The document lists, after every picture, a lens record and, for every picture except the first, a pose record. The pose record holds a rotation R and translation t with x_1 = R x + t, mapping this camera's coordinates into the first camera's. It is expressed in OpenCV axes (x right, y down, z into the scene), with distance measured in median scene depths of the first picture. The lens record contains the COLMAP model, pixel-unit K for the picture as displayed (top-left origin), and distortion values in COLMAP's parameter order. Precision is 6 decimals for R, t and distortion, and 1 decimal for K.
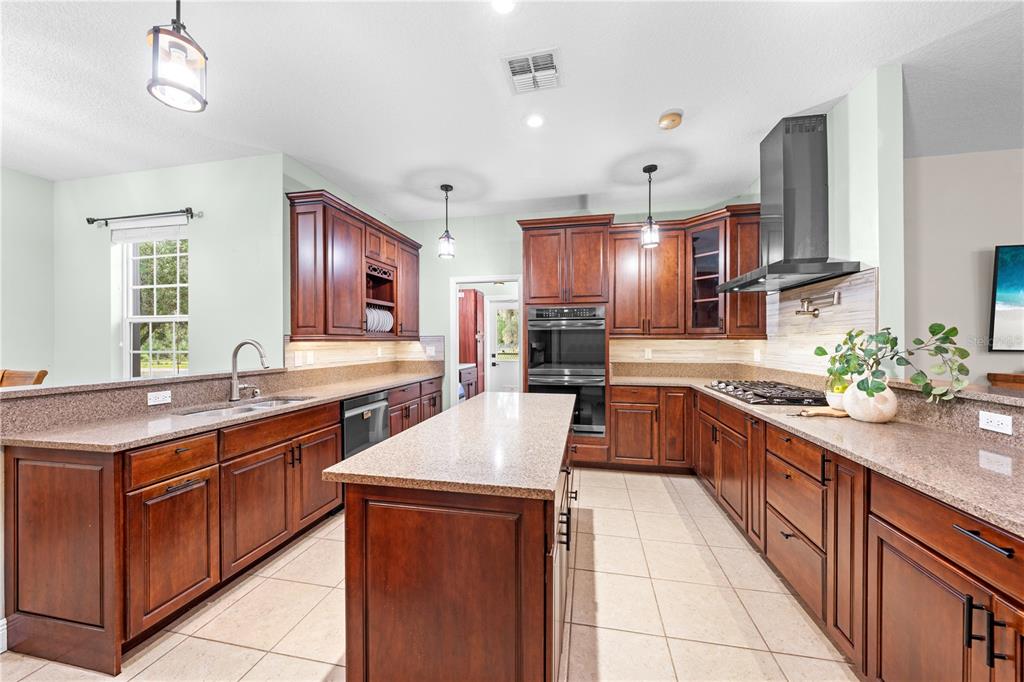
lens RADIAL K [[366.4, 0, 514.2], [0, 366.4, 342.0], [0, 0, 1]] dist [-0.002018, -0.000175]
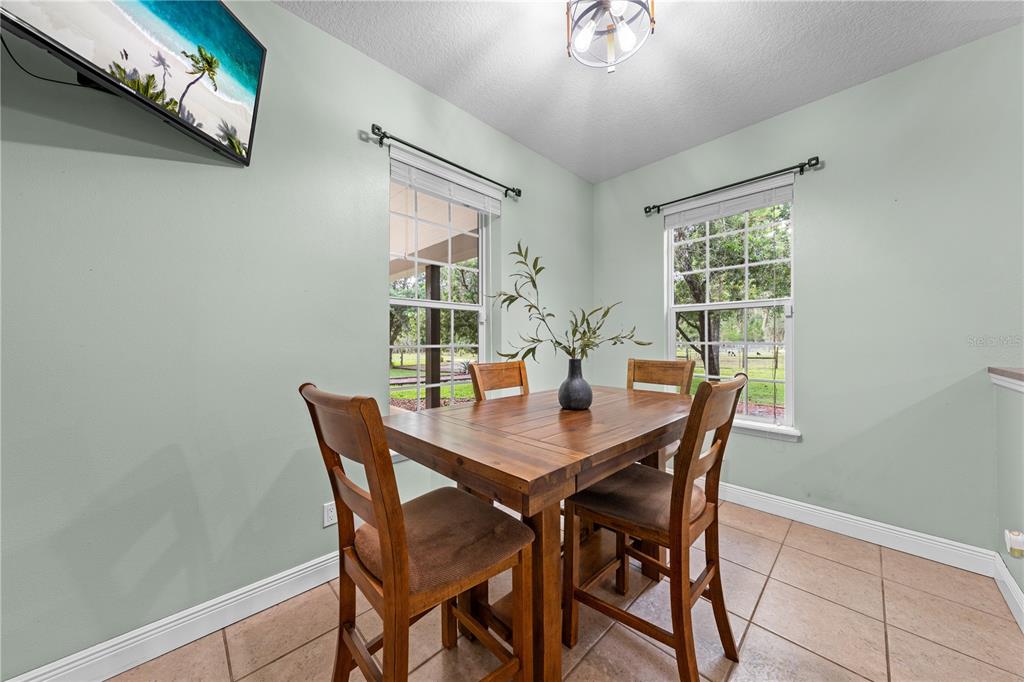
lens RADIAL K [[346.0, 0, 515.5], [0, 346.0, 338.7], [0, 0, 1]] dist [-0.002240, 0.000037]
pose [[0.824451, 0.005024, -0.565911, -0.902331], [-0.006830, 0.999976, -0.001072, 0.021454], [0.565892, 0.004750, 0.824466, 0.025327]]
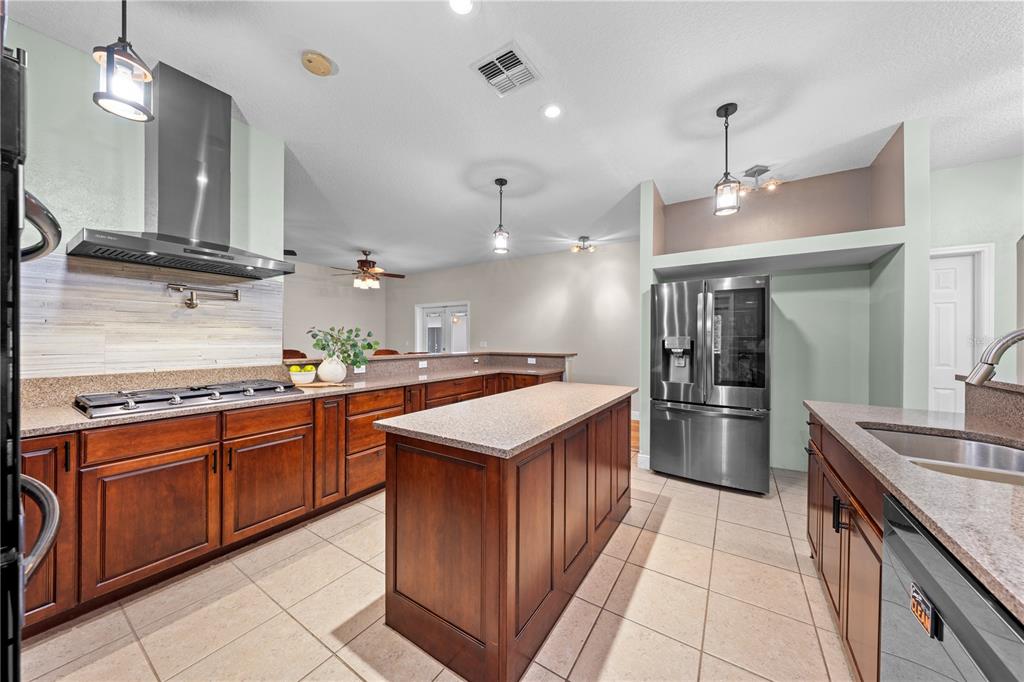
lens RADIAL K [[346.0, 0, 513.7], [0, 346.0, 339.7], [0, 0, 1]] dist [-0.002240, 0.000037]
pose [[-0.928068, -0.001819, 0.372405, -0.201410], [-0.001964, 0.999998, -0.000011, 0.008864], [-0.372405, -0.000741, -0.928070, 1.171851]]
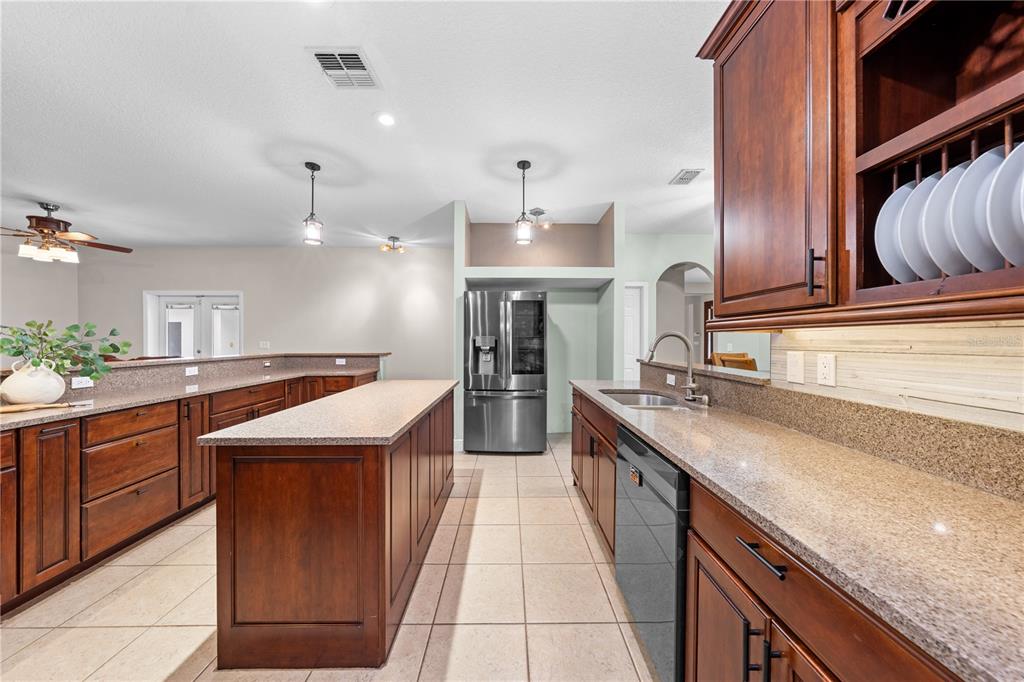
lens RADIAL K [[346.0, 0, 513.7], [0, 346.0, 340.7], [0, 0, 1]] dist [-0.002240, 0.000037]
pose [[-0.978937, 0.001436, -0.204157, -0.125458], [0.000300, 0.999984, 0.005594, 0.008221], [0.204162, 0.005415, -0.978922, 1.262996]]
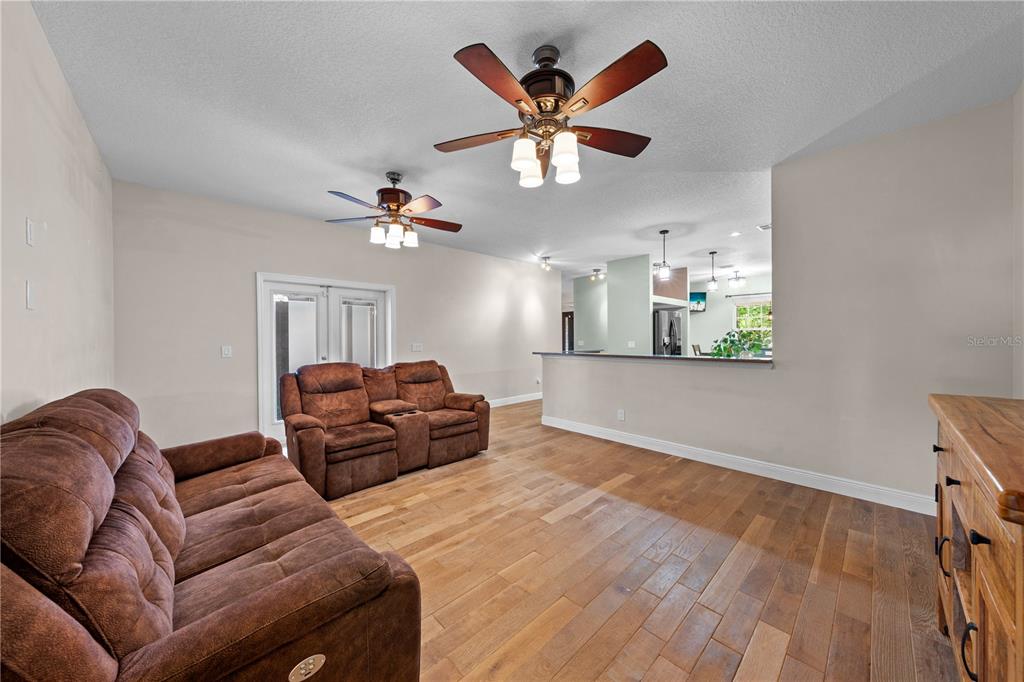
lens RADIAL K [[346.0, 0, 519.4], [0, 346.0, 341.0], [0, 0, 1]] dist [-0.002240, 0.000037]
pose [[-0.576929, 0.015119, -0.816654, 1.807093], [0.009074, 0.999886, 0.012100, -0.004226], [0.816744, -0.000429, -0.577001, 0.594459]]
